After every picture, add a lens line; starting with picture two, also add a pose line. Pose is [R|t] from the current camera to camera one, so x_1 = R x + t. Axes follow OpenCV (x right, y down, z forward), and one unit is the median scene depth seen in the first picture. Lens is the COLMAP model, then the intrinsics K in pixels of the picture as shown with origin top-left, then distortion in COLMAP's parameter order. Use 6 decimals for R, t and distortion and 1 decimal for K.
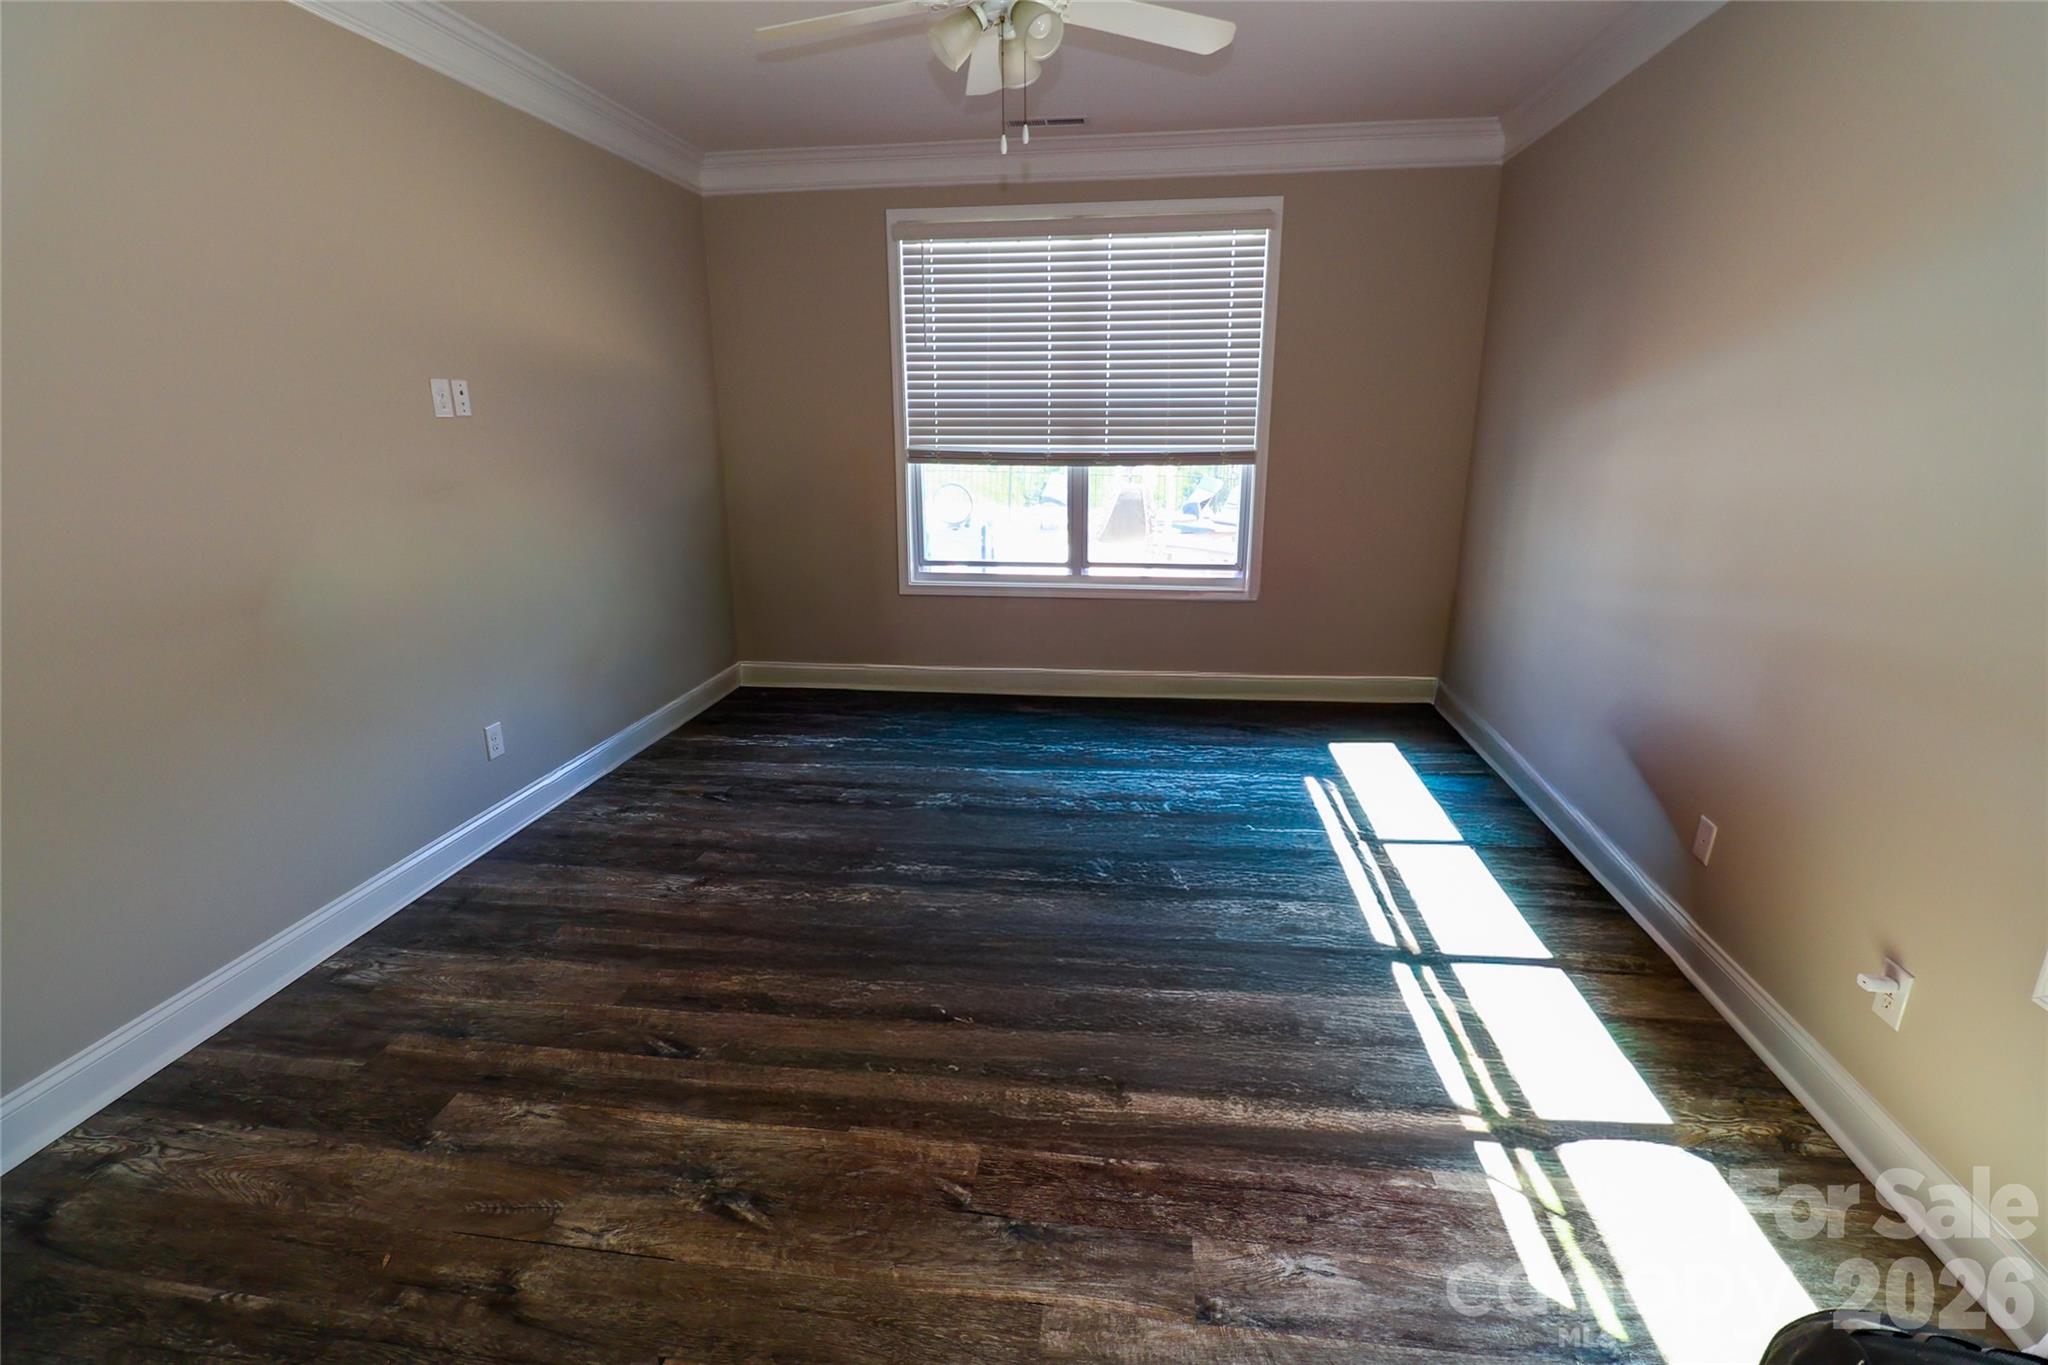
lens RADIAL K [[940.8, 0, 1021.5], [0, 940.8, 682.4], [0, 0, 1]] dist [-0.002833, -0.008763]
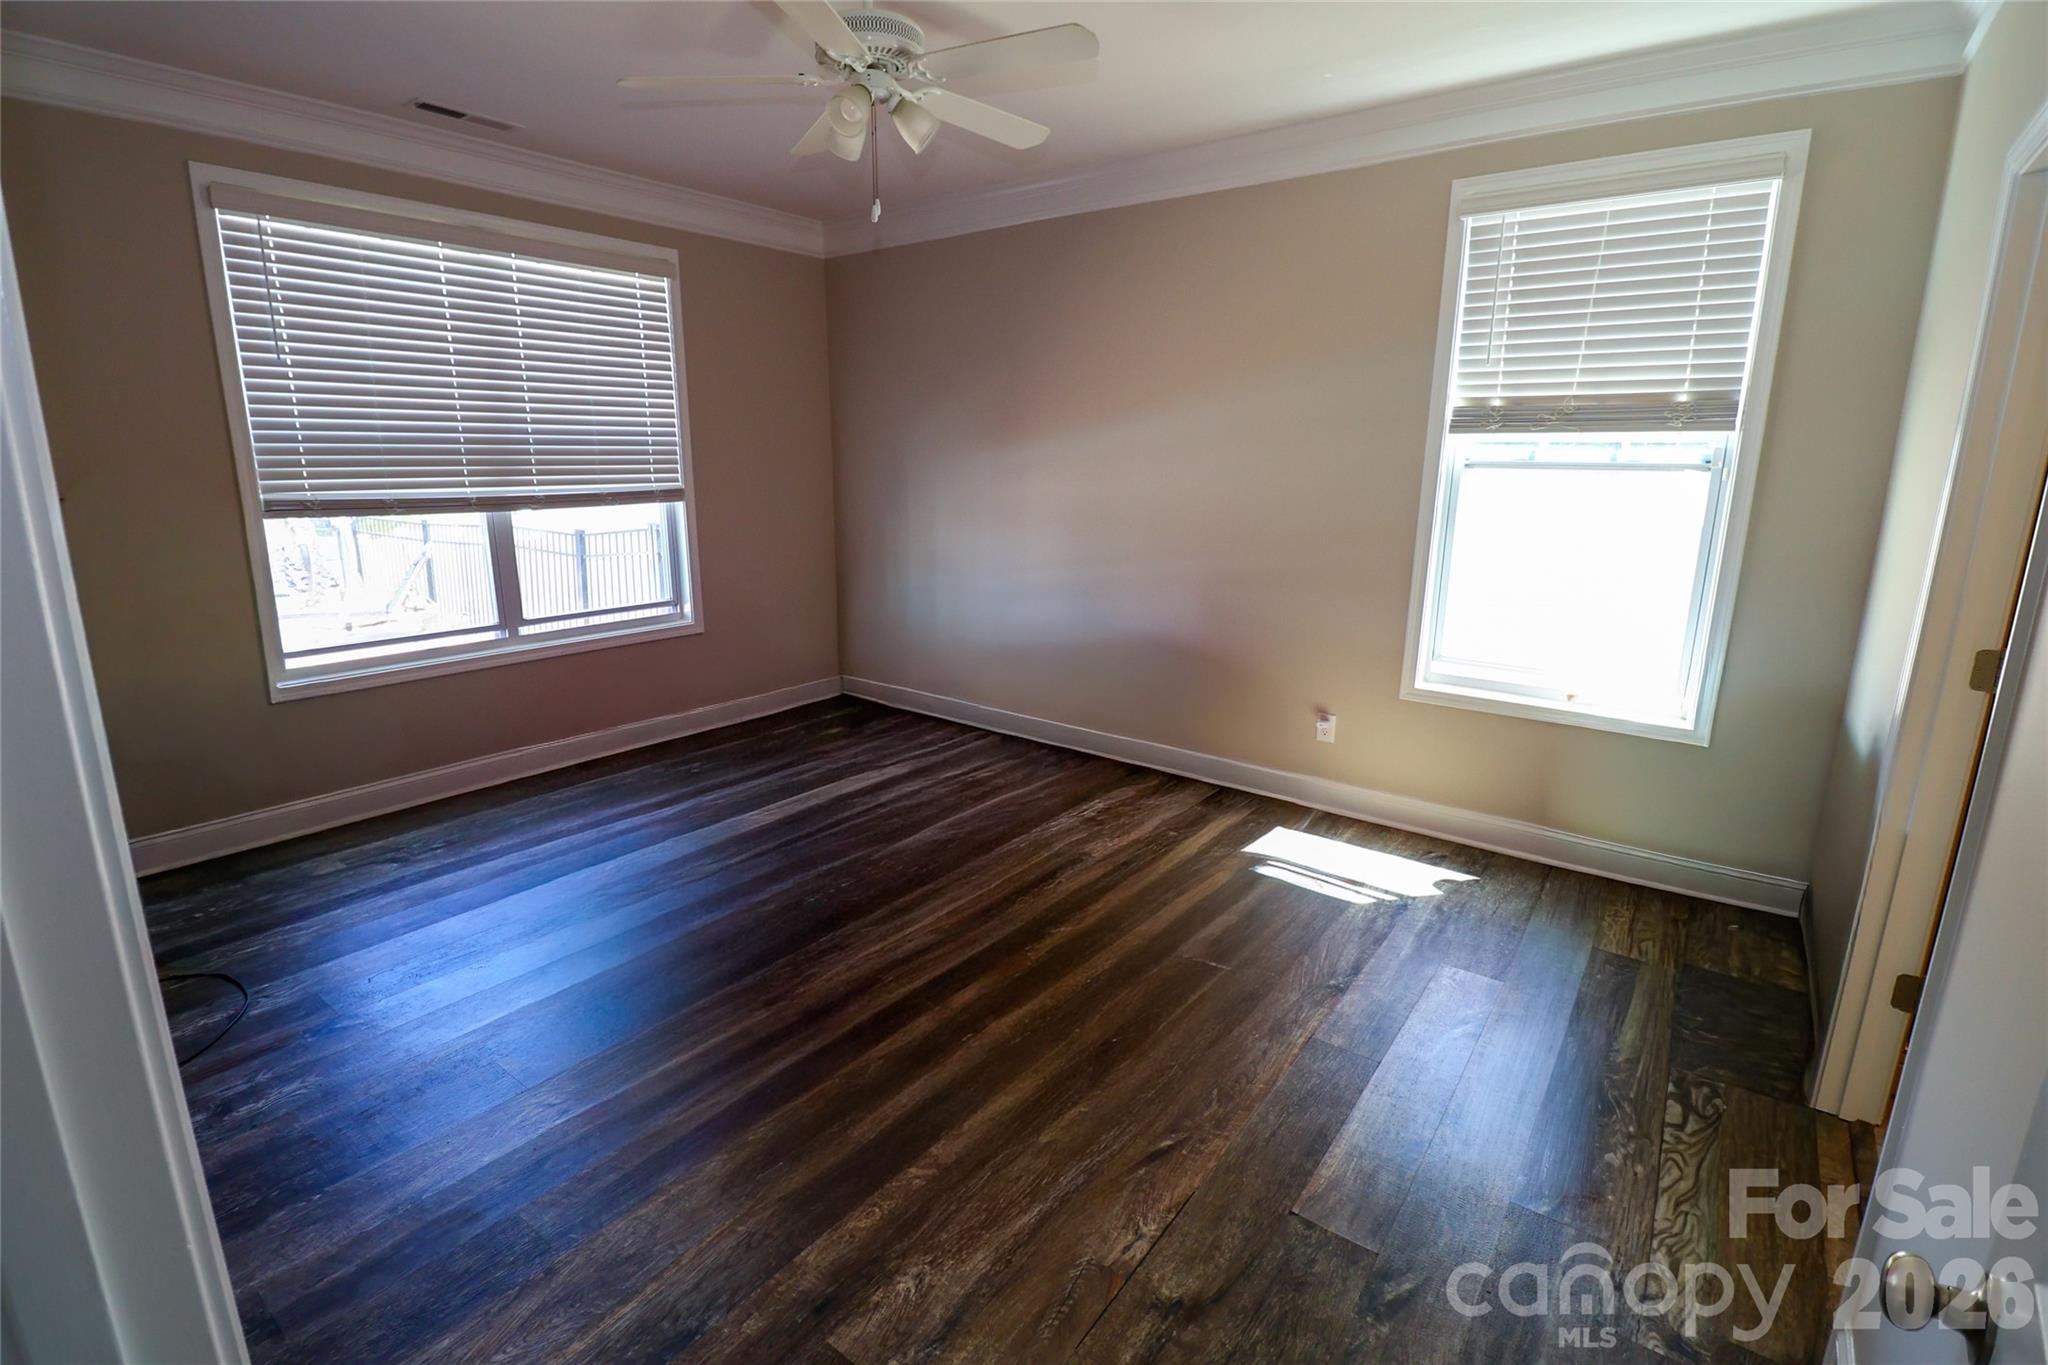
lens RADIAL K [[940.8, 0, 1018.5], [0, 940.8, 679.0], [0, 0, 1]] dist [-0.002833, -0.008763]
pose [[0.492704, -0.197547, 0.847477, -0.486865], [0.230310, 0.968766, 0.091923, -0.052656], [-0.839166, 0.149892, 0.522812, 0.180241]]
